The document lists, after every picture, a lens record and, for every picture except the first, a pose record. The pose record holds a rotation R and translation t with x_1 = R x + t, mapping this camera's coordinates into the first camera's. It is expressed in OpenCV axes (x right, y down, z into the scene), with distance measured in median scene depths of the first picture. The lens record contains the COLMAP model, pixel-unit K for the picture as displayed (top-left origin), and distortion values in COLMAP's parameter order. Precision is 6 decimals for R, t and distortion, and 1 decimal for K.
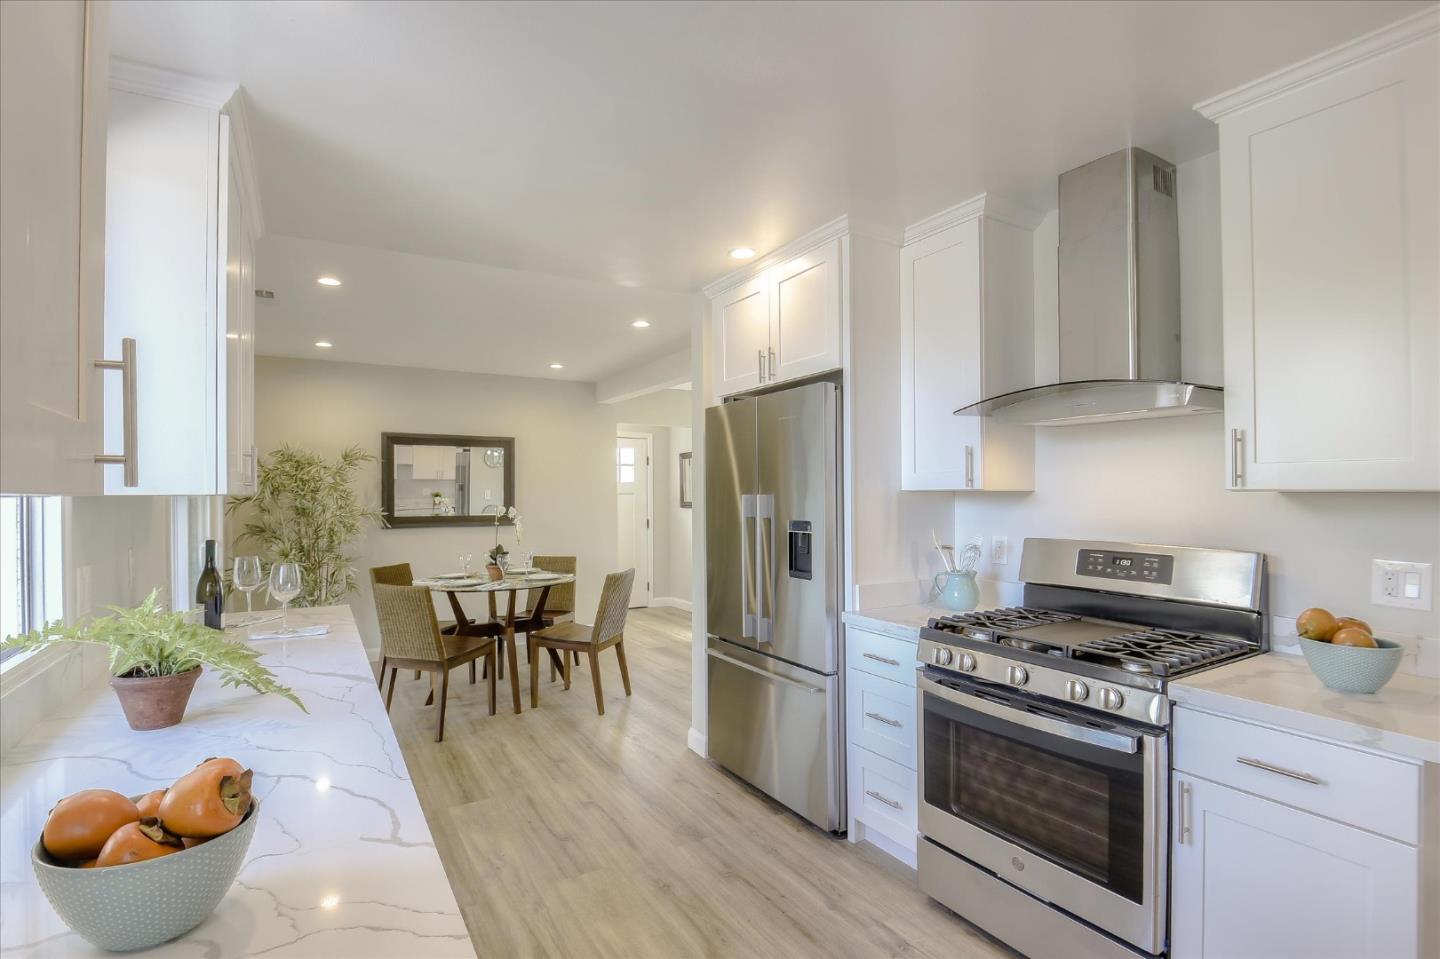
lens RADIAL K [[682.5, 0, 698.9], [0, 682.5, 494.7], [0, 0, 1]] dist [0.031970, -0.000414]
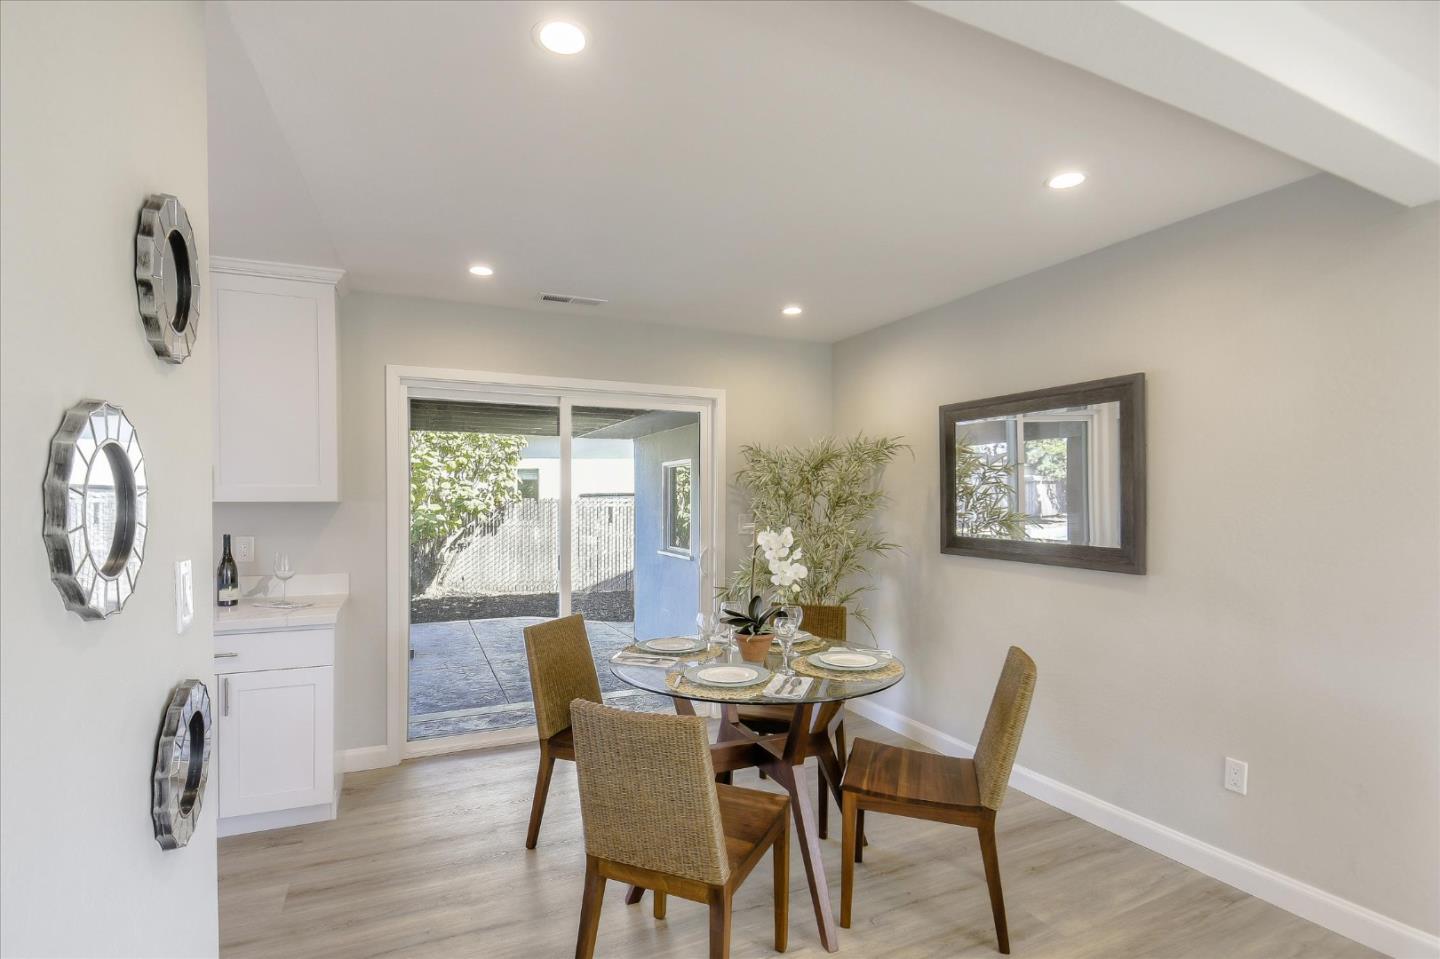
lens RADIAL K [[679.5, 0, 714.4], [0, 679.5, 491.1], [0, 0, 1]] dist [-0.034236, -0.000874]
pose [[-0.095920, -0.006441, -0.995368, 0.337464], [-0.002988, 0.999976, -0.006182, -0.009310], [0.995385, 0.002381, -0.095937, 1.422353]]
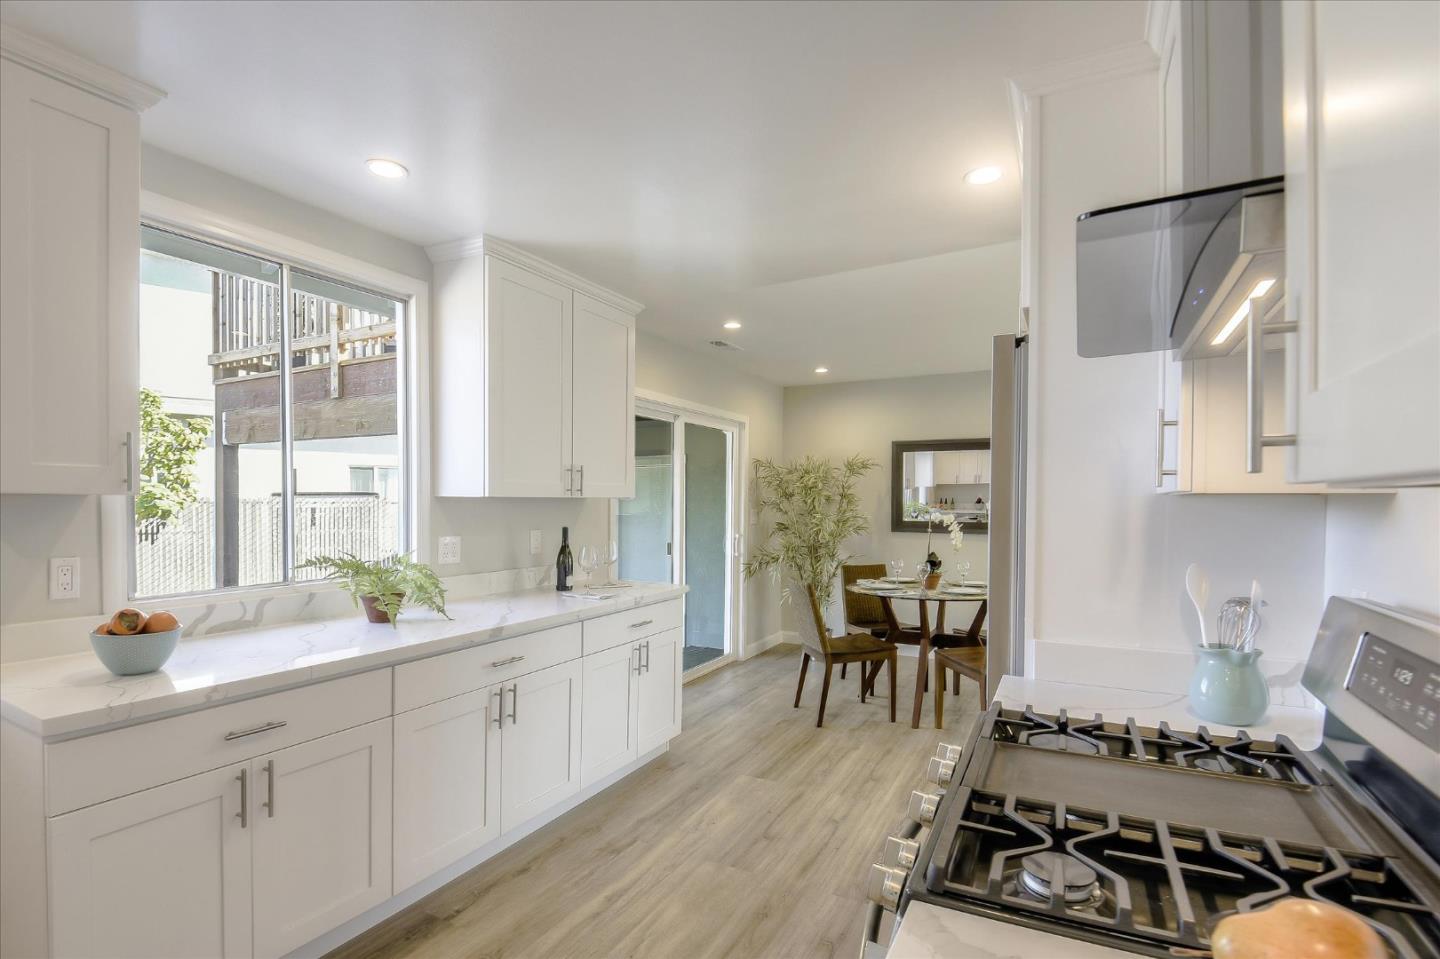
lens RADIAL K [[698.2, 0, 733.3], [0, 698.2, 511.5], [0, 0, 1]] dist [-0.001434, -0.000275]
pose [[0.551151, 0.019011, -0.834189, 0.522703], [-0.007002, 0.999811, 0.018159, 0.000742], [0.834376, -0.004167, 0.551180, 0.324669]]
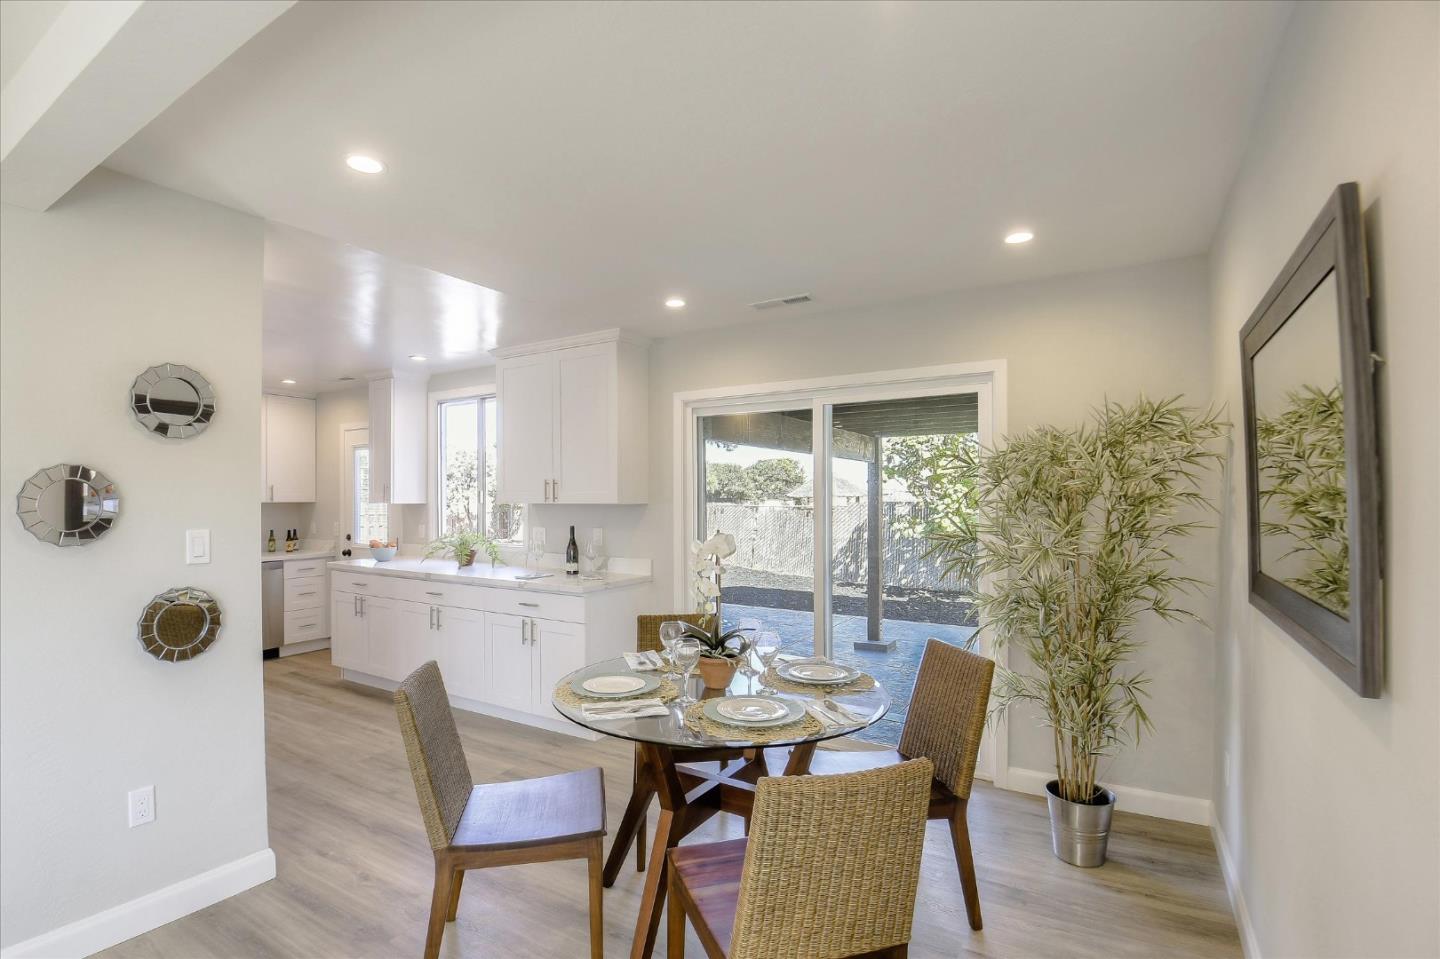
lens RADIAL K [[679.5, 0, 714.4], [0, 679.5, 491.1], [0, 0, 1]] dist [-0.034236, -0.000874]
pose [[-0.881796, -0.003789, -0.471616, -0.104837], [0.004439, 0.999857, -0.016332, -0.000441], [0.471610, -0.016496, -0.881653, 1.993015]]
